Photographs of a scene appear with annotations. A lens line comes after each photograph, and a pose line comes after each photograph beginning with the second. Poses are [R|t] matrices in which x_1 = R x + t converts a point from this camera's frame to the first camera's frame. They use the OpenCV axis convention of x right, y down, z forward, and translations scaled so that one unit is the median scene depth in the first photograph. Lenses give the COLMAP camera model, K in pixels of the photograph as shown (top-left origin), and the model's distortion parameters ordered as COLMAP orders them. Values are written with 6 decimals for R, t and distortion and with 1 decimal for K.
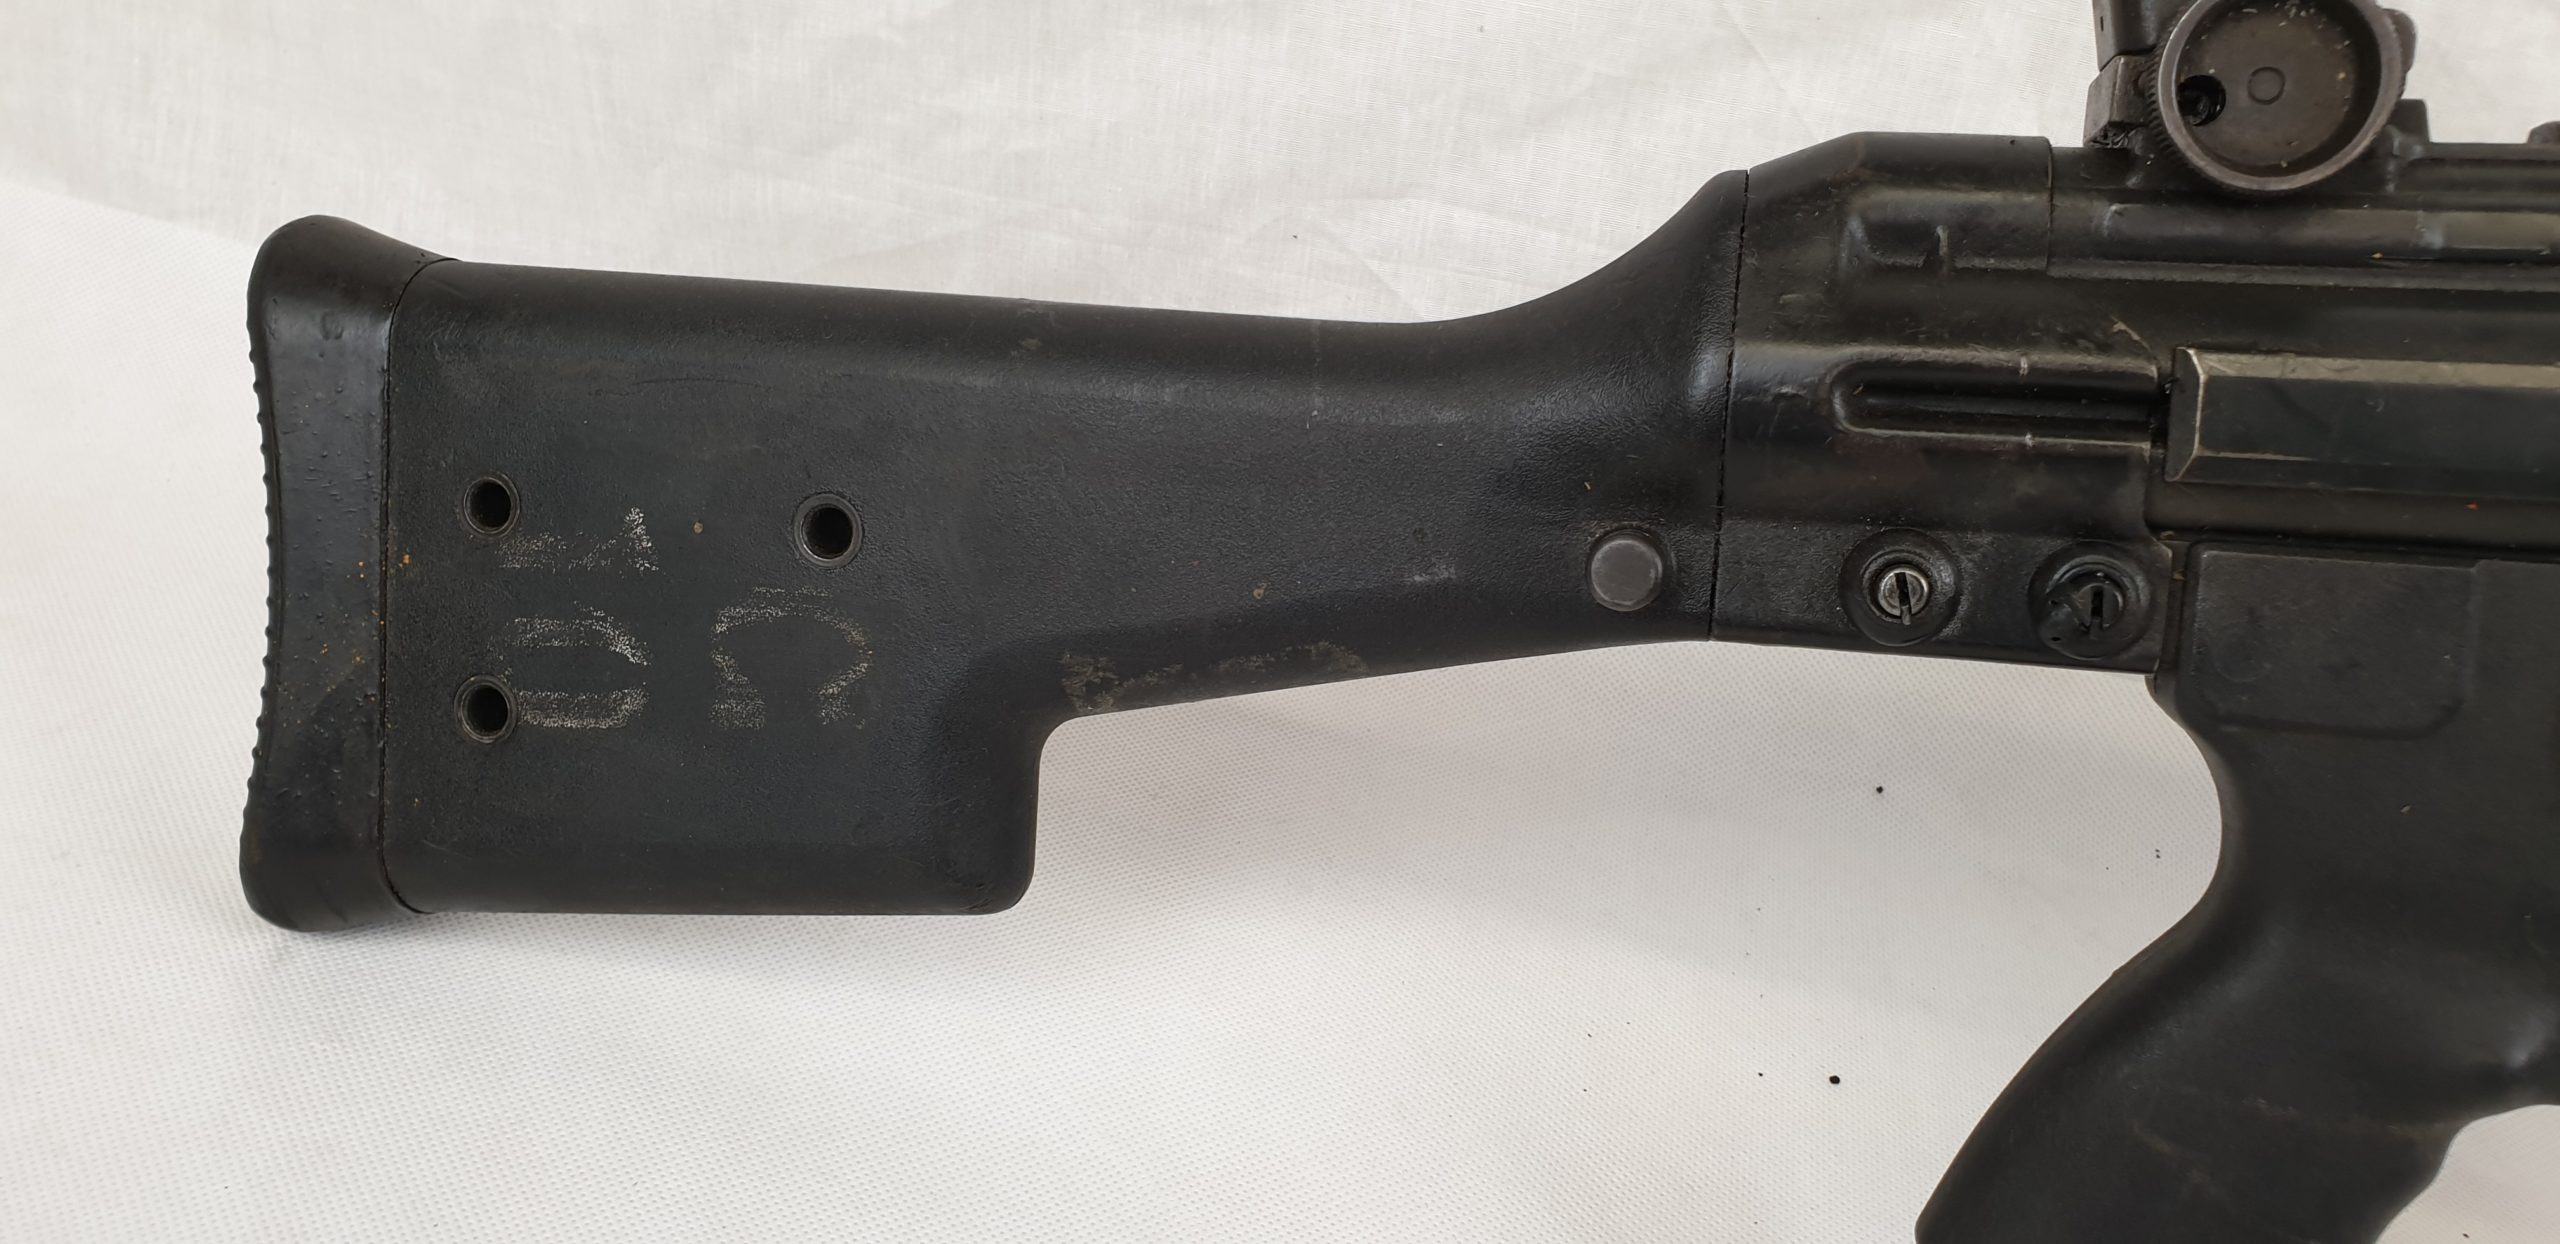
lens RADIAL K [[1886.2, 0, 1225.0], [0, 1886.2, 628.4], [0, 0, 1]] dist [0.004659, -0.030574]
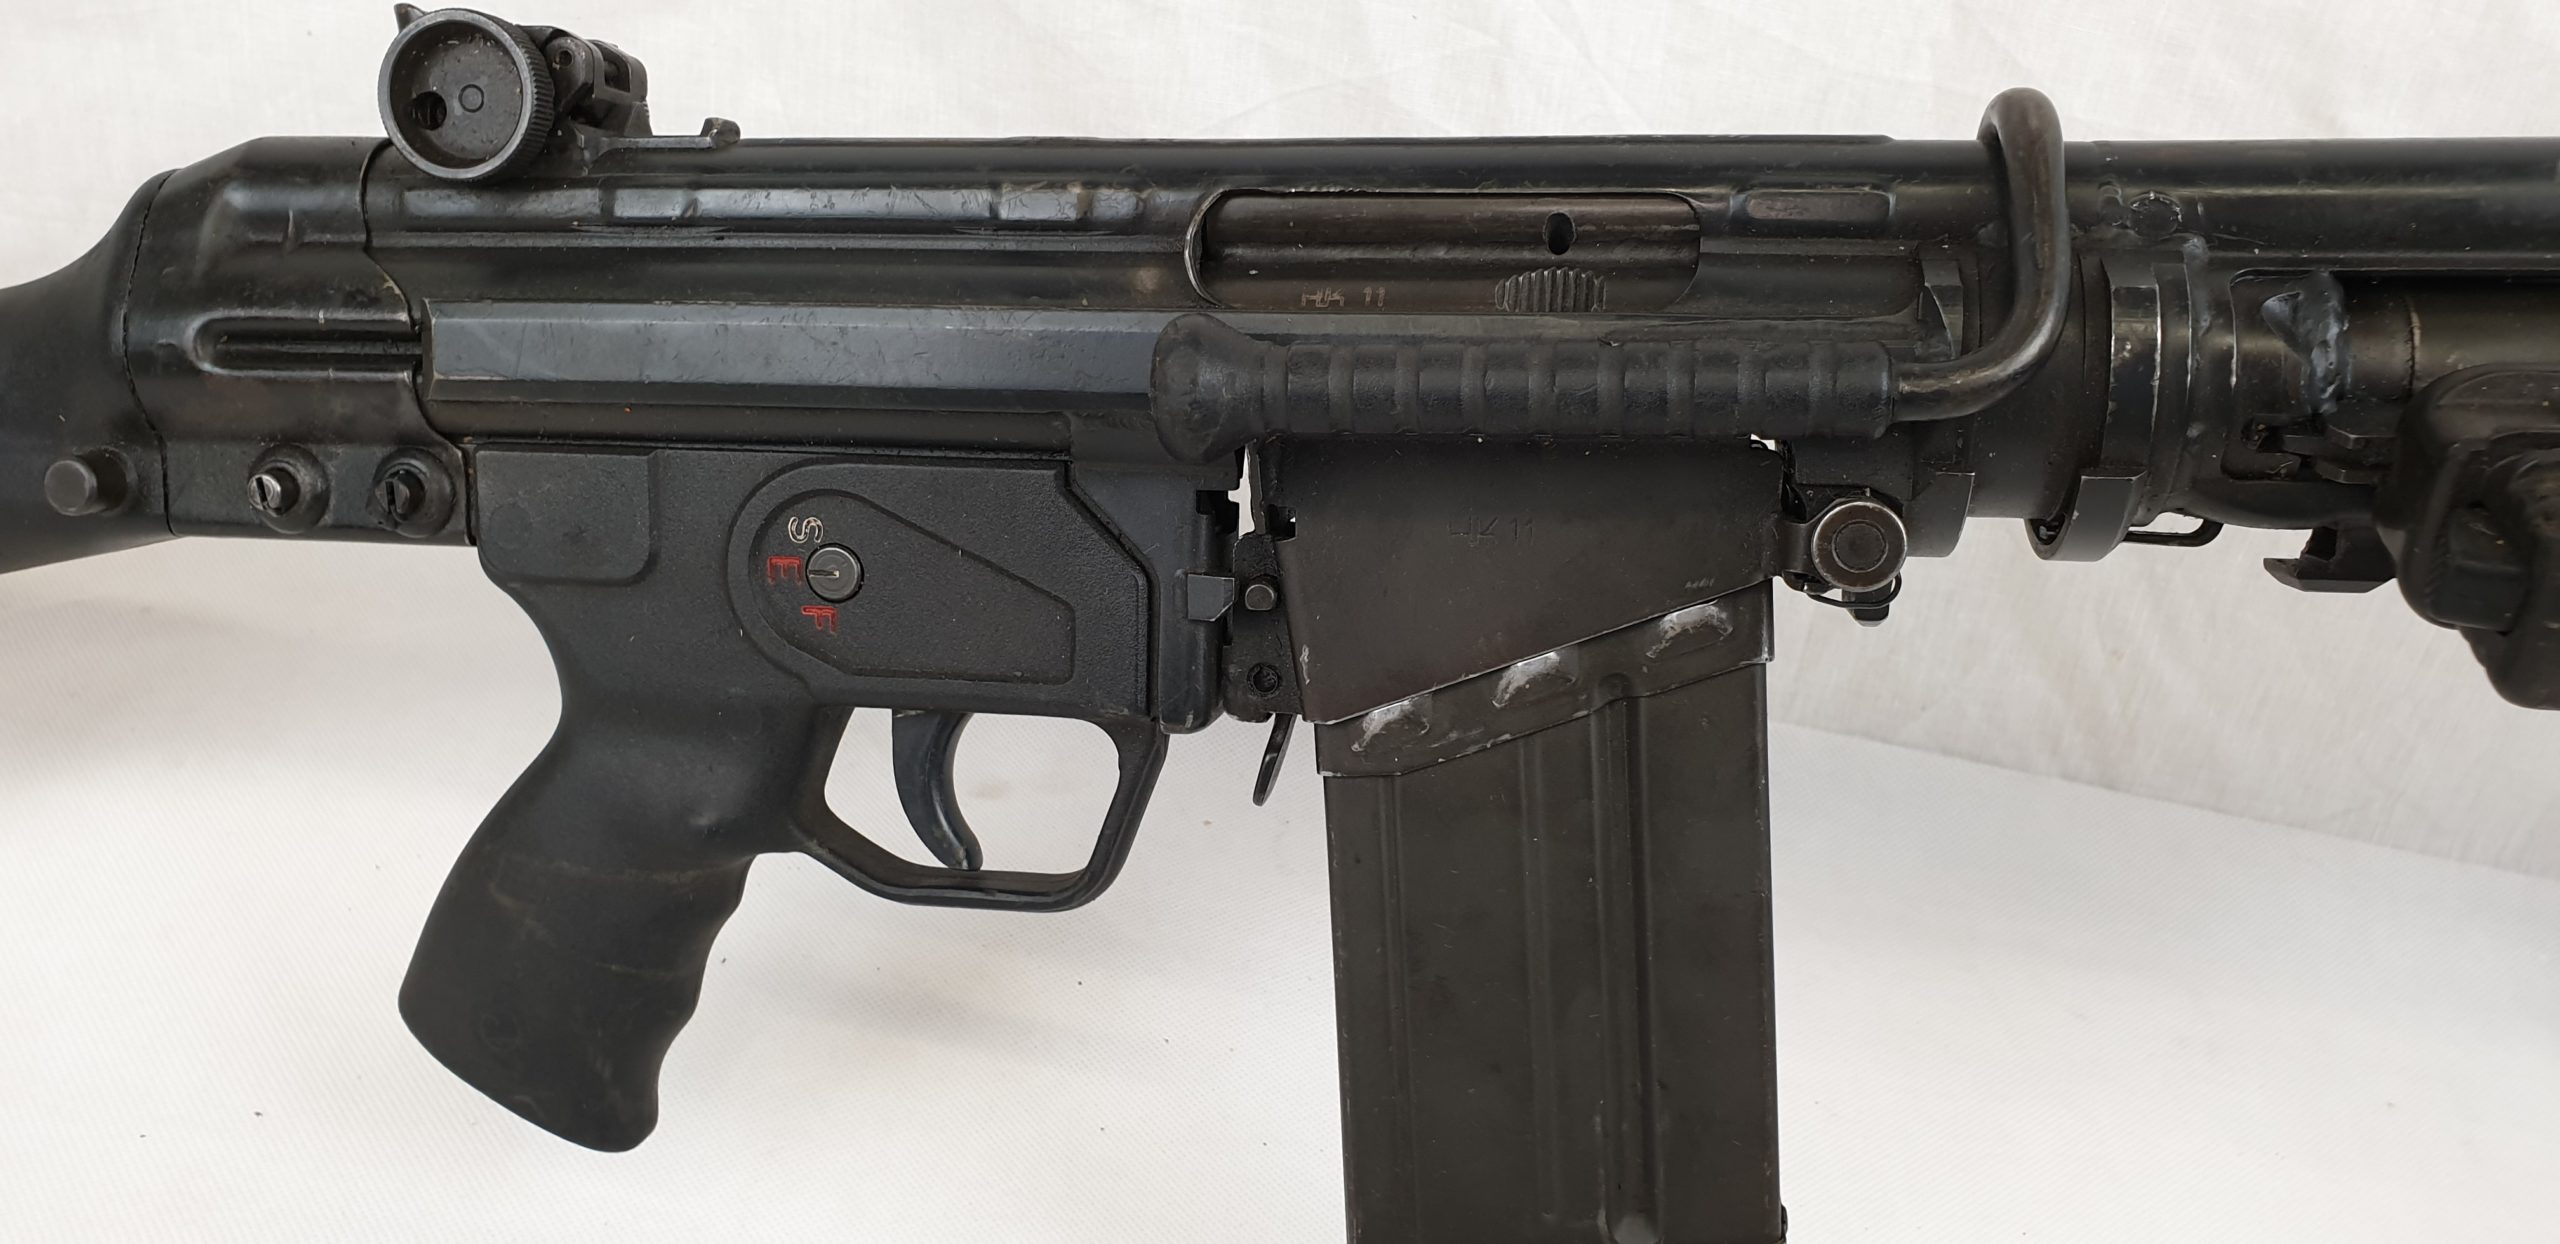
lens RADIAL K [[1886.2, 0, 1225.0], [0, 1886.2, 628.4], [0, 0, 1]] dist [0.004659, -0.030574]
pose [[0.996402, -0.050128, 0.068338, 0.897670], [0.047797, 0.998232, 0.035323, 0.058483], [-0.069988, -0.031930, 0.997037, -0.345315]]
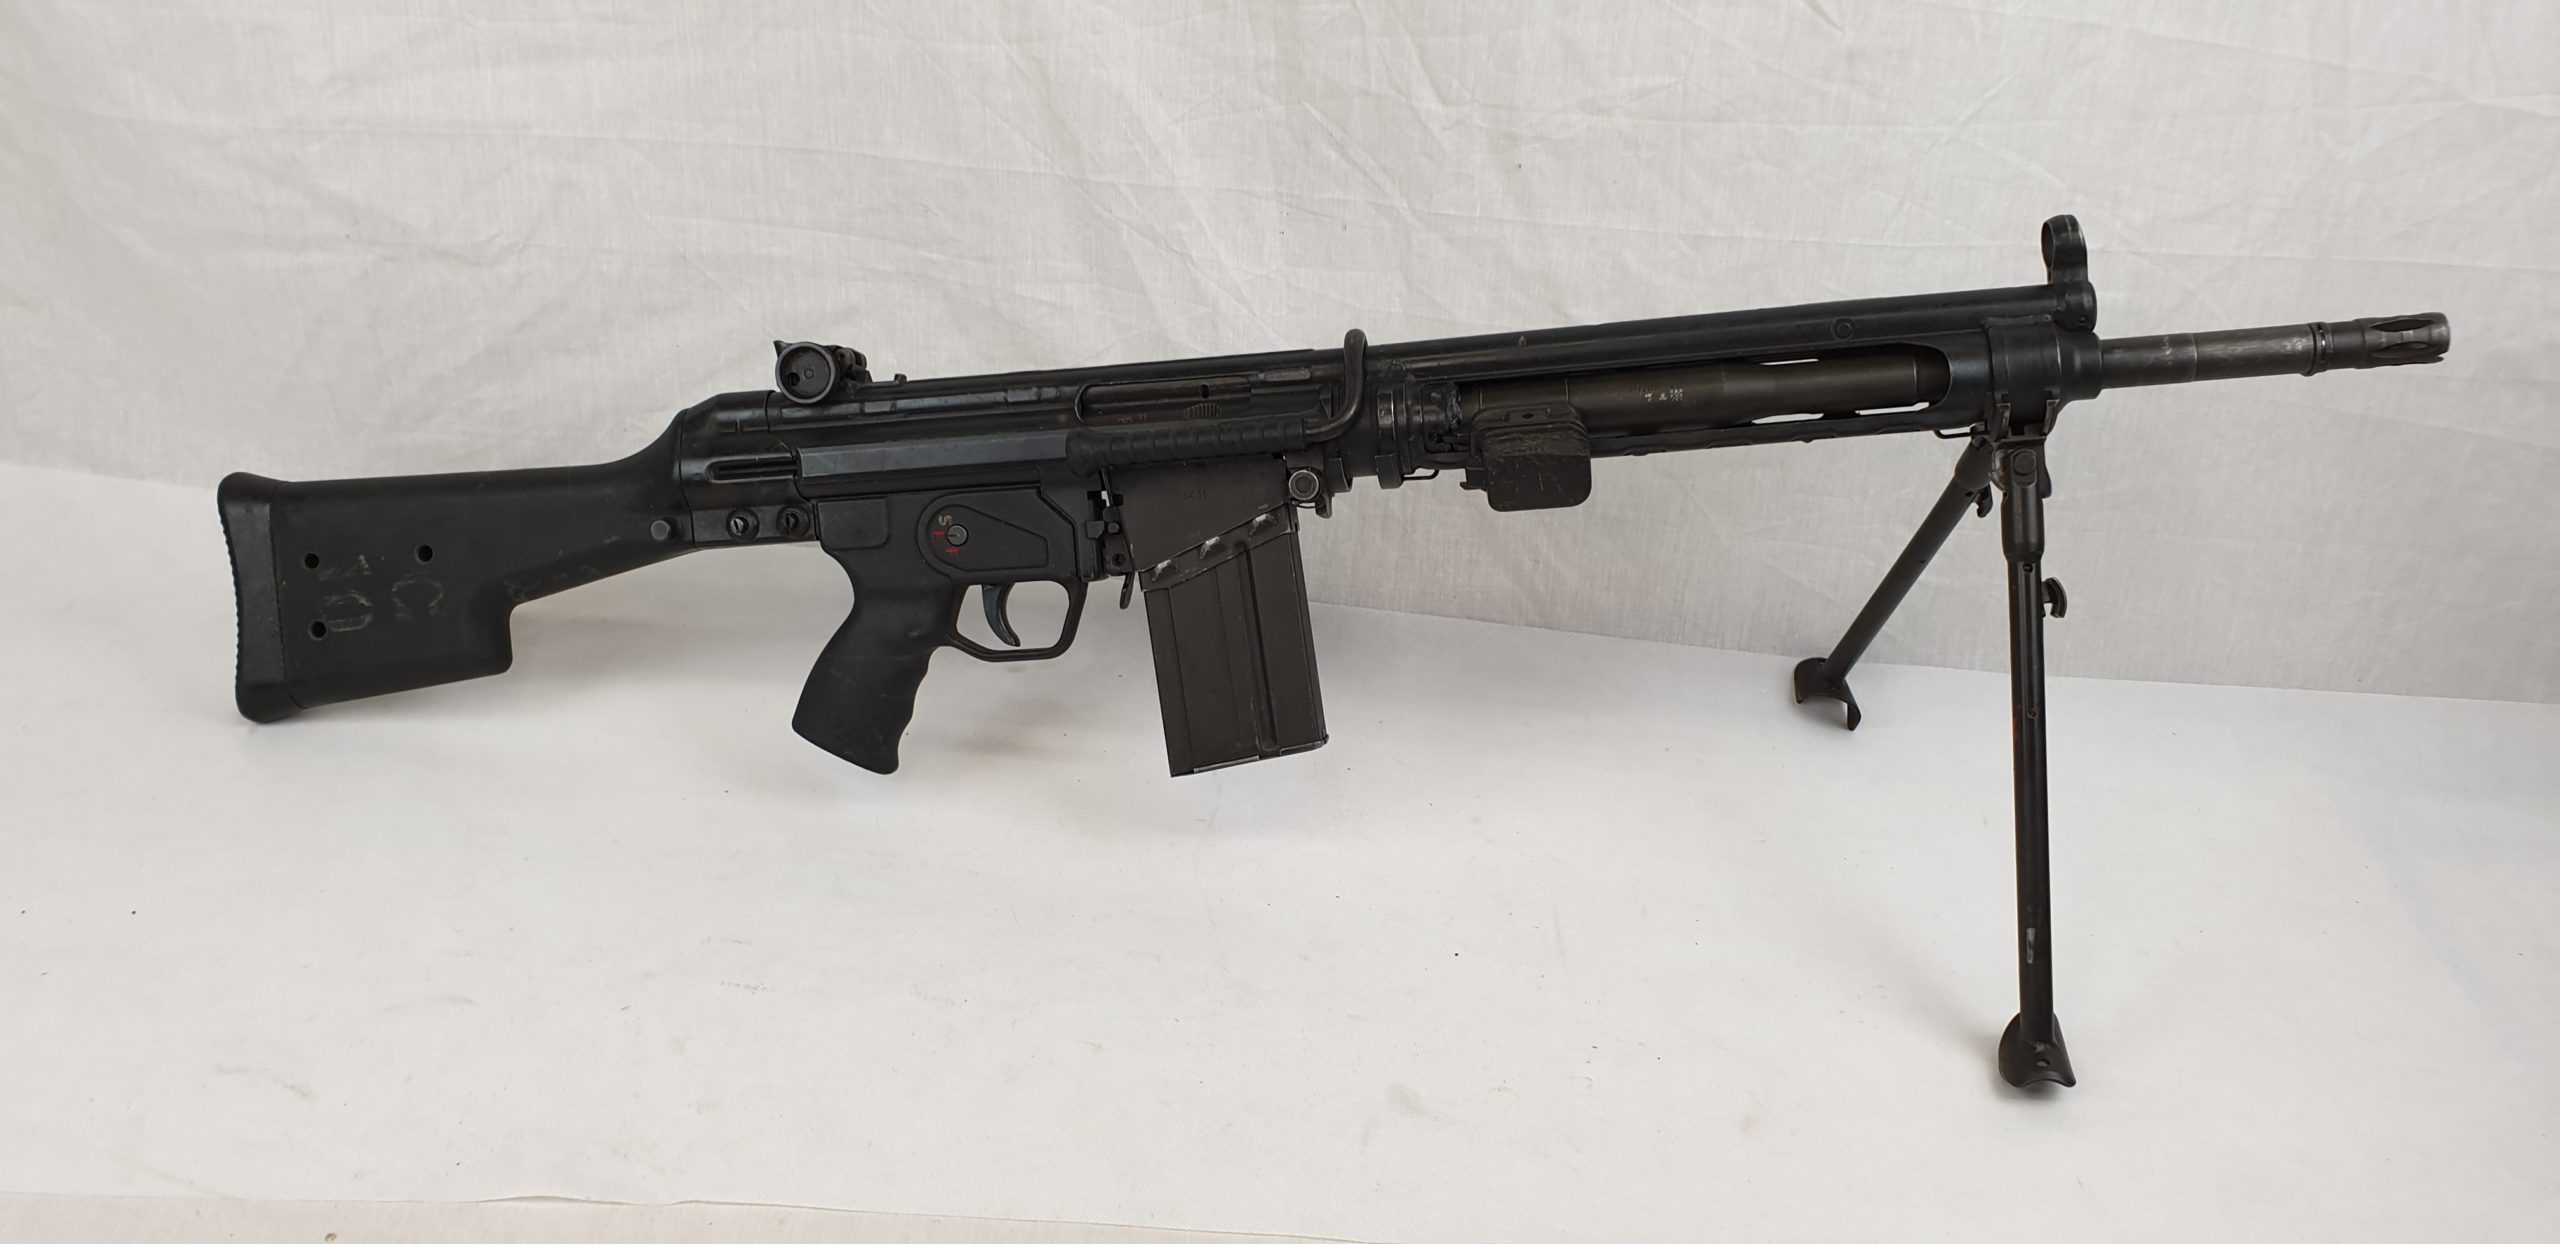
lens RADIAL K [[1797.7, 0, 1226.1], [0, 1797.7, 662.6], [0, 0, 1]] dist [0.003509, -0.027982]
pose [[0.985597, -0.132589, 0.104966, 0.835176], [0.135205, 0.990651, -0.018180, 0.396434], [-0.101574, 0.032110, 0.994310, -2.290735]]
